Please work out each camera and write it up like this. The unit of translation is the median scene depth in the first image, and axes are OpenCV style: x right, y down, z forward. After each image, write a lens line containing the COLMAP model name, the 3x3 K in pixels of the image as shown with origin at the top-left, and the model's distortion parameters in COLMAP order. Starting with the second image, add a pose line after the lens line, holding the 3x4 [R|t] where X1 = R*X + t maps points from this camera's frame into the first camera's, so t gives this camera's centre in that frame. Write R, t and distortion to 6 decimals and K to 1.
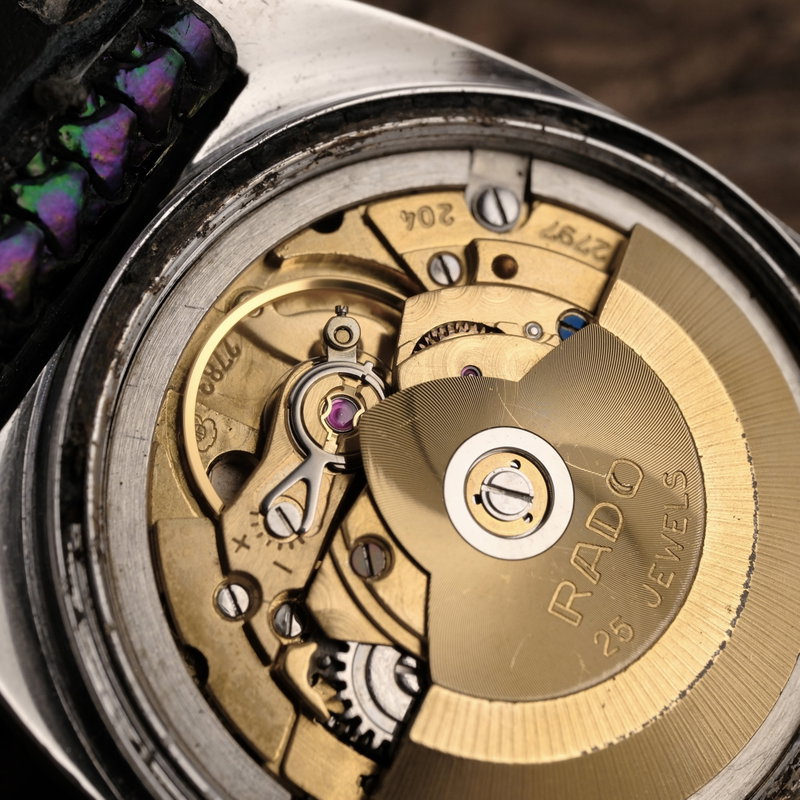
lens RADIAL K [[1820.6, 0, 400.0], [0, 1820.6, 400.0], [0, 0, 1]] dist [0.006657, -0.075260]
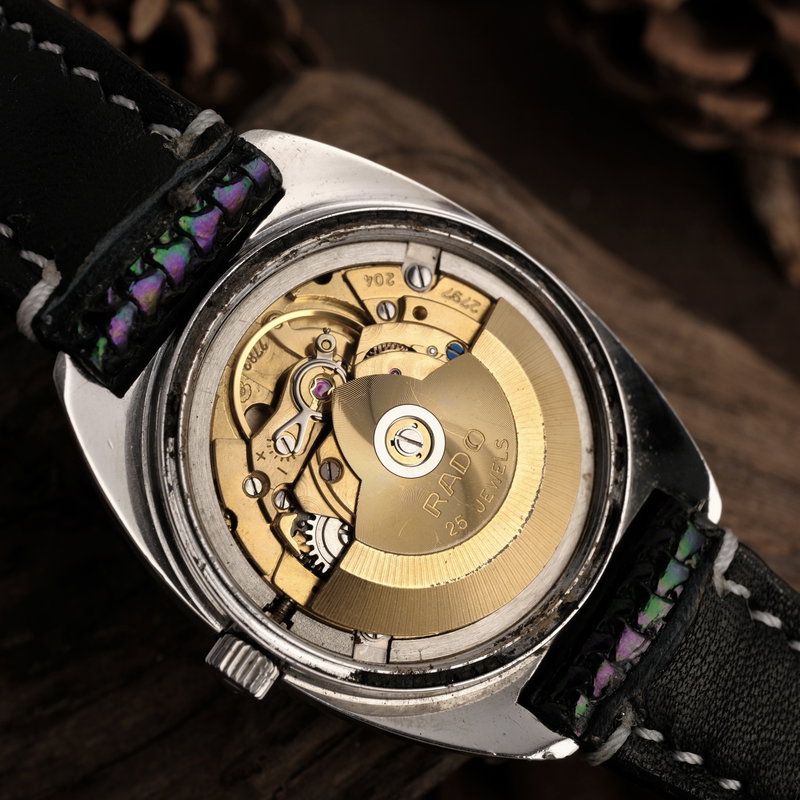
lens RADIAL K [[1783.6, 0, 400.0], [0, 1783.6, 400.0], [0, 0, 1]] dist [-0.014389, -0.190482]
pose [[0.994739, 0.091226, 0.046608, -0.036526], [-0.095282, 0.991018, 0.093837, -0.155578], [-0.037629, -0.097785, 0.994496, -0.764879]]
